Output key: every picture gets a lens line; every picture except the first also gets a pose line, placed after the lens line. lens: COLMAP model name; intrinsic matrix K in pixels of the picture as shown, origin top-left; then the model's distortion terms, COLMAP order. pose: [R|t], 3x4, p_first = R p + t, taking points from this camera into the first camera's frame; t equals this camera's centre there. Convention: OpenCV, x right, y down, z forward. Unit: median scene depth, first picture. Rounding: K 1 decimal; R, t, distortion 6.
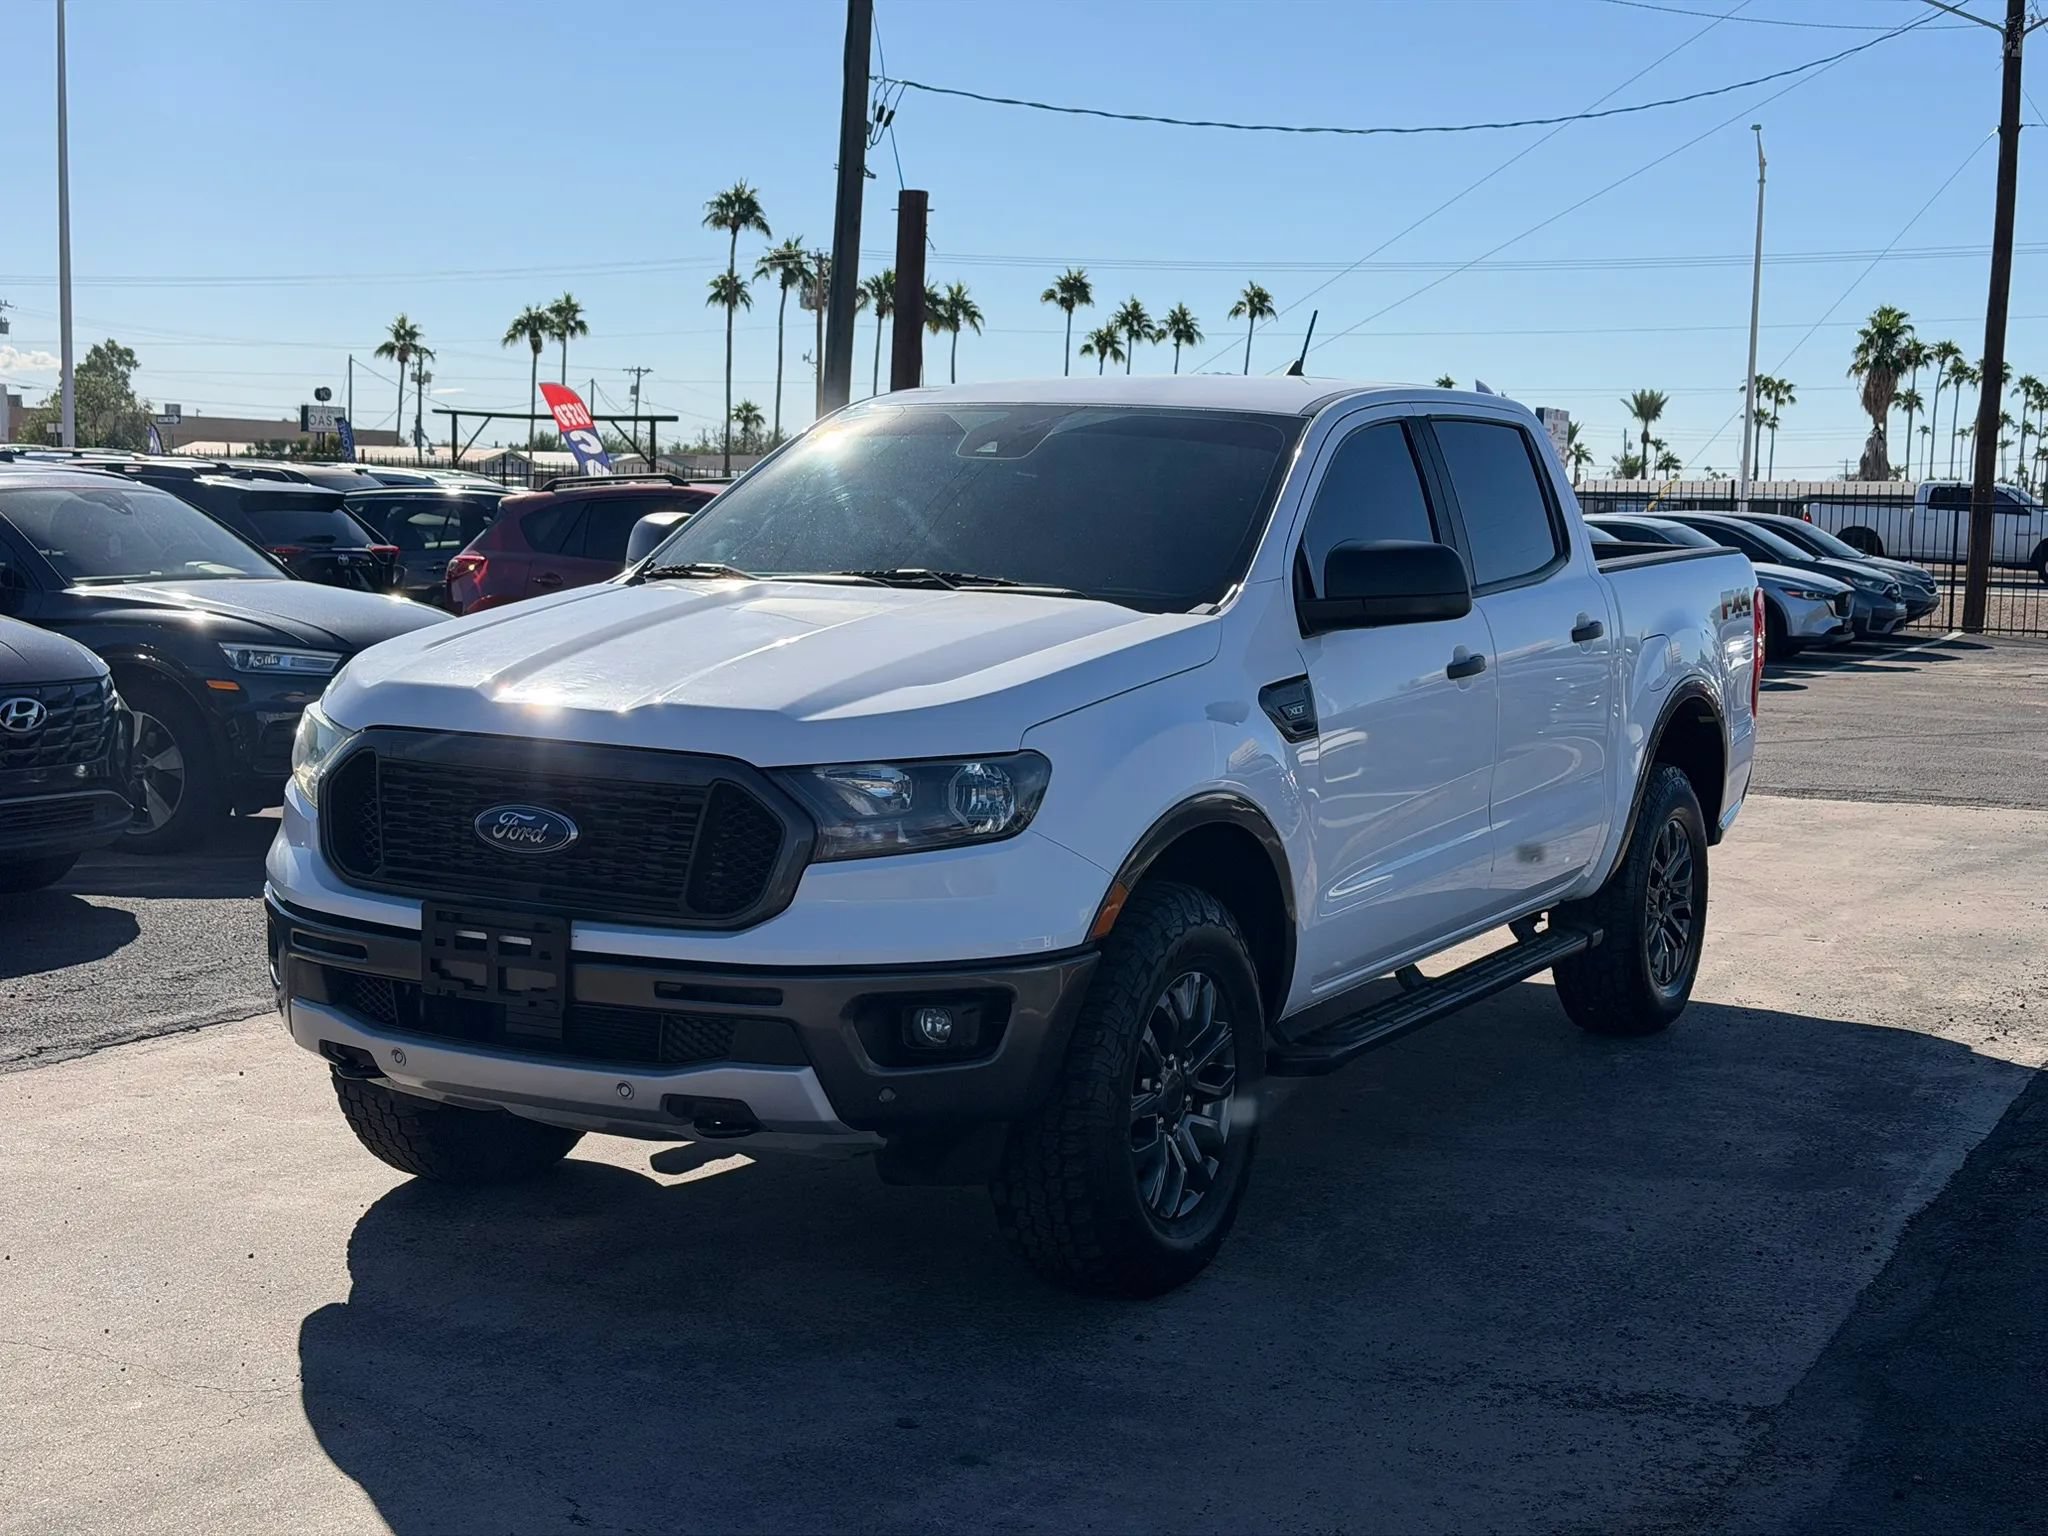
lens RADIAL K [[2858.4, 0, 1017.9], [0, 2858.4, 830.2], [0, 0, 1]] dist [0.243850, -0.545943]
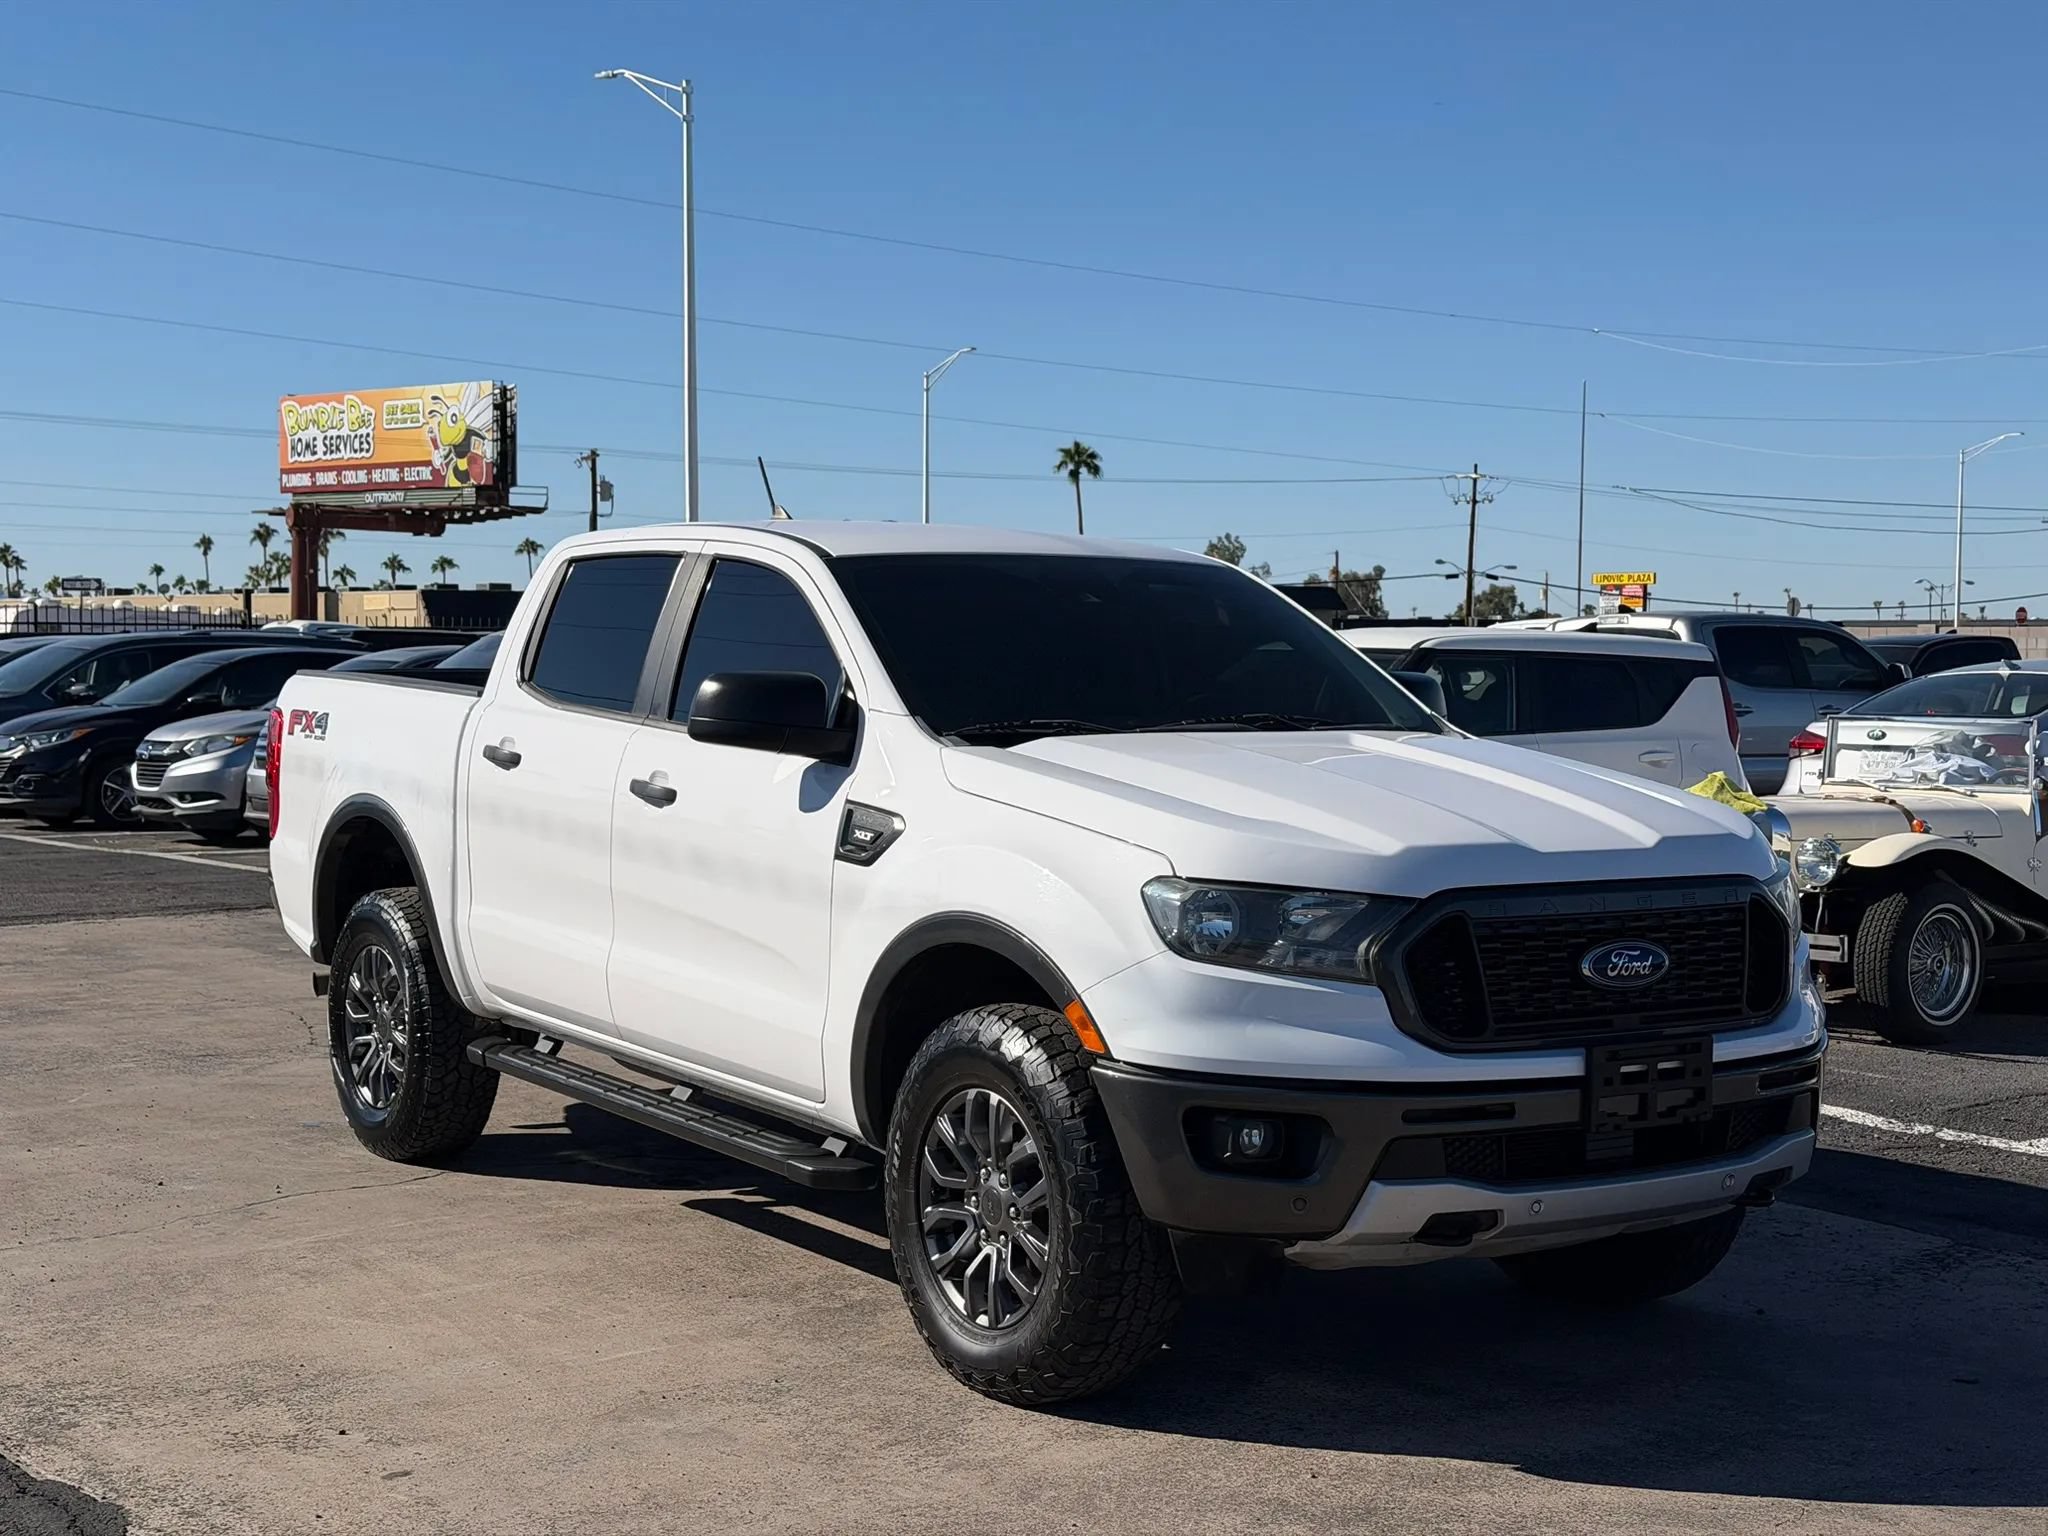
lens RADIAL K [[2898.4, 0, 1082.8], [0, 2898.4, 801.8], [0, 0, 1]] dist [0.126125, -0.020361]
pose [[0.441707, -0.074184, 0.894087, -0.761917], [0.109566, 0.993576, 0.028310, -0.070629], [-0.890444, 0.085456, 0.446997, 0.424219]]
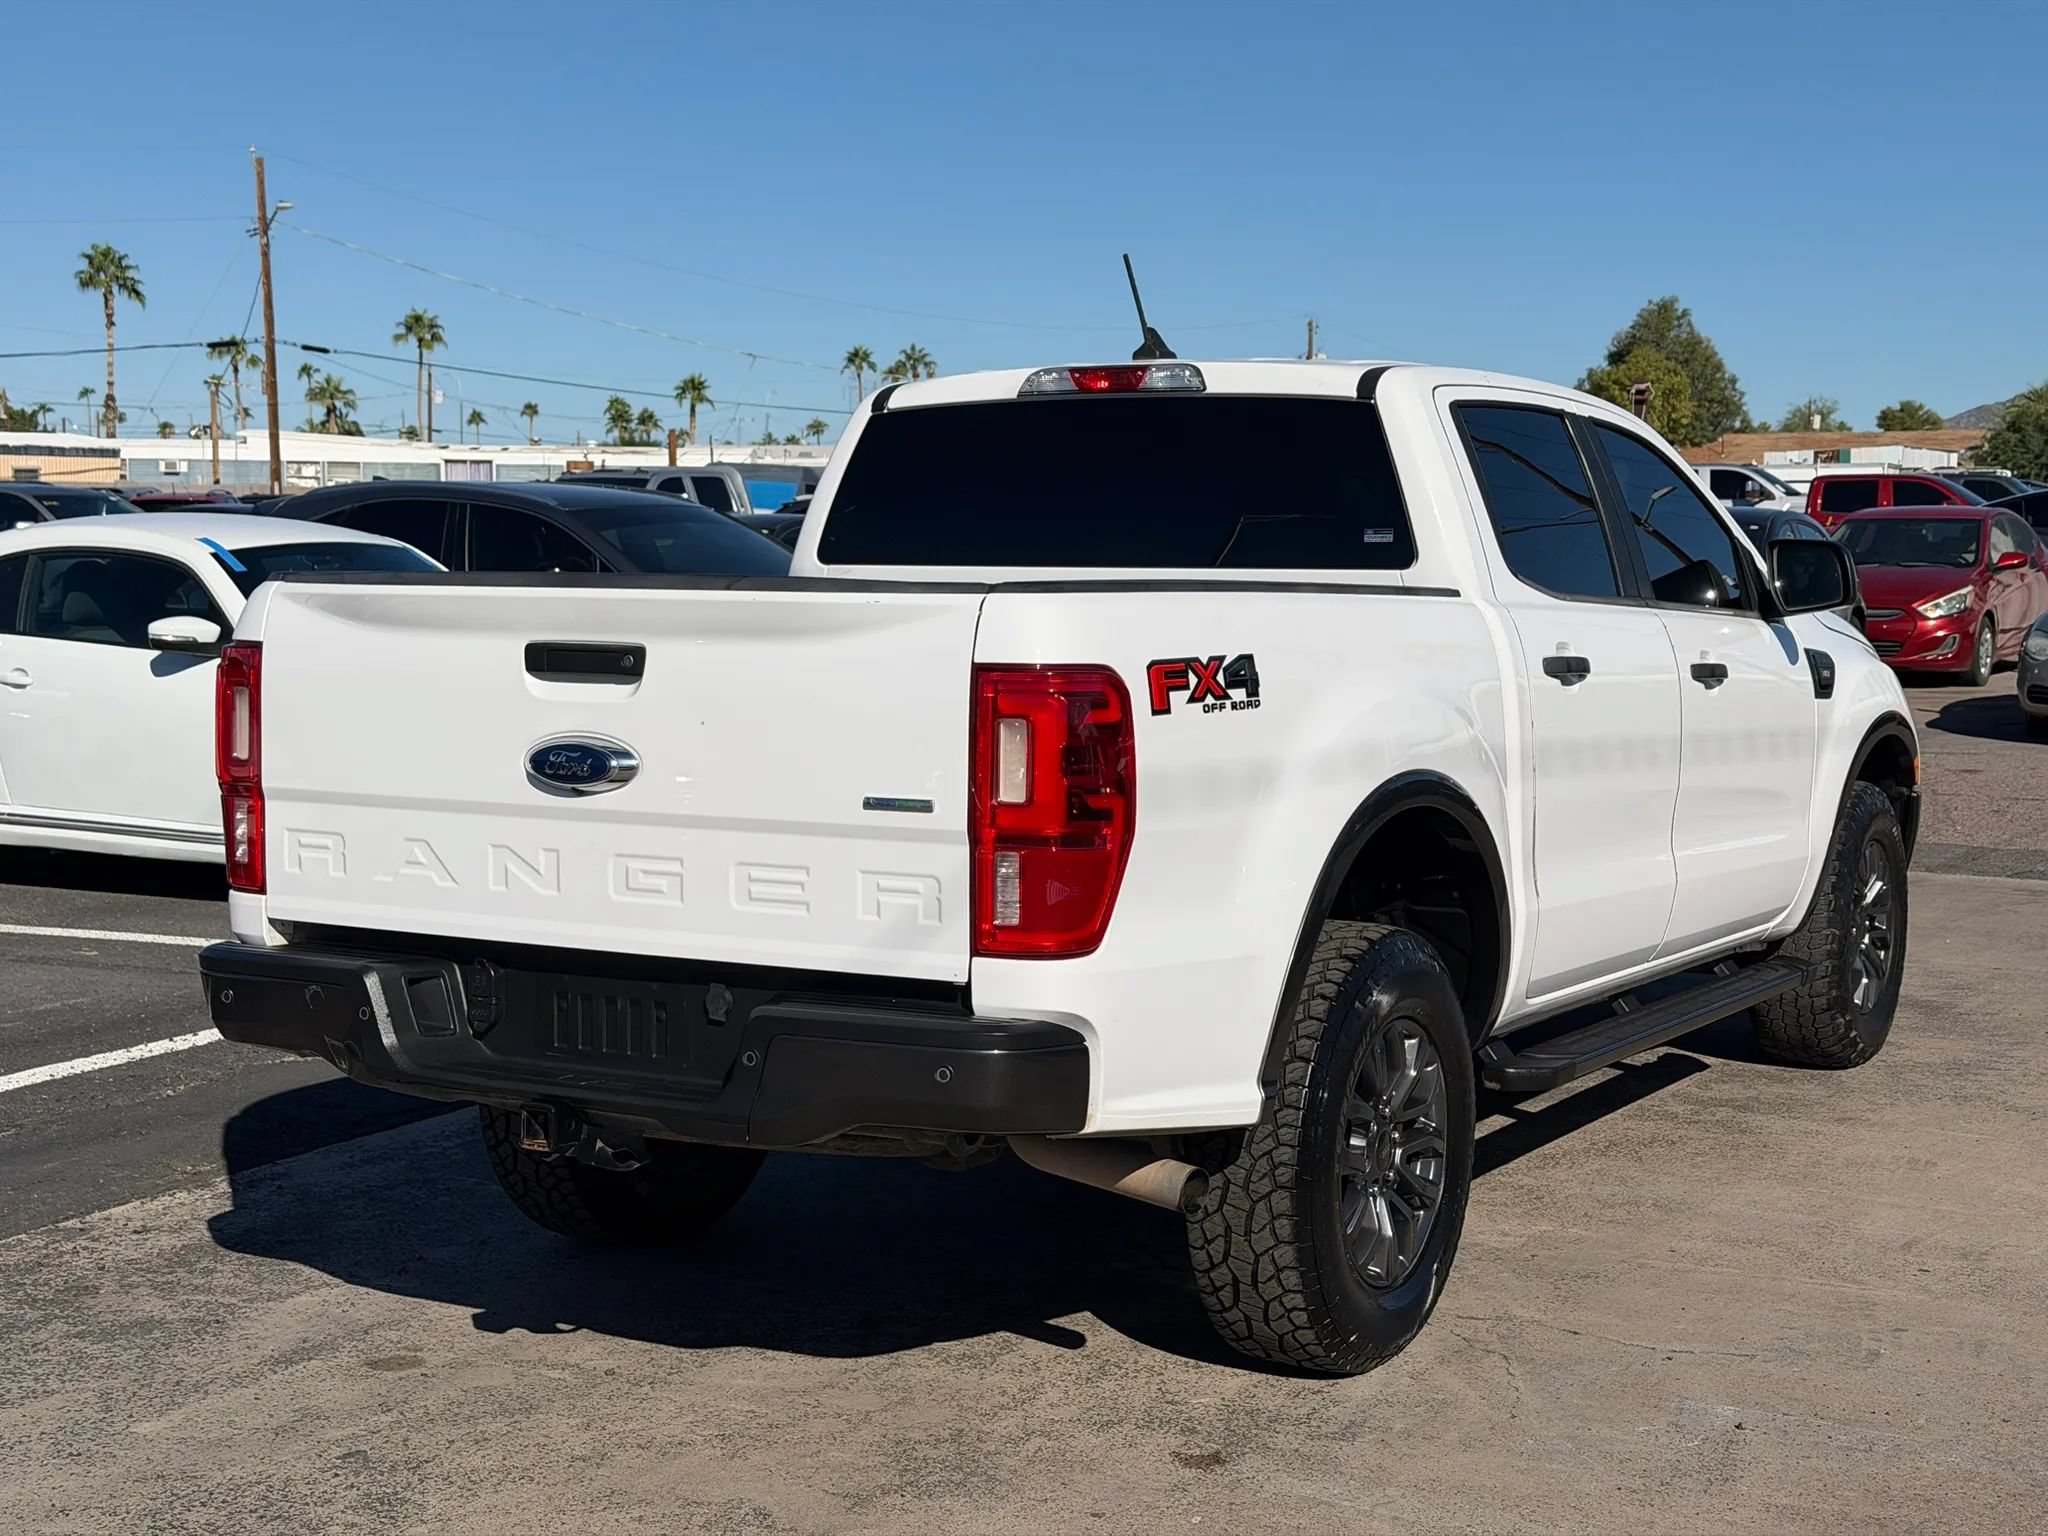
lens RADIAL K [[2755.5, 0, 1040.4], [0, 2755.5, 791.1], [0, 0, 1]] dist [0.226521, -0.530261]
pose [[-0.999113, -0.034272, 0.024477, 0.102801], [-0.028292, 0.976705, 0.212713, -0.189630], [-0.031197, 0.211831, -0.976808, 1.674615]]
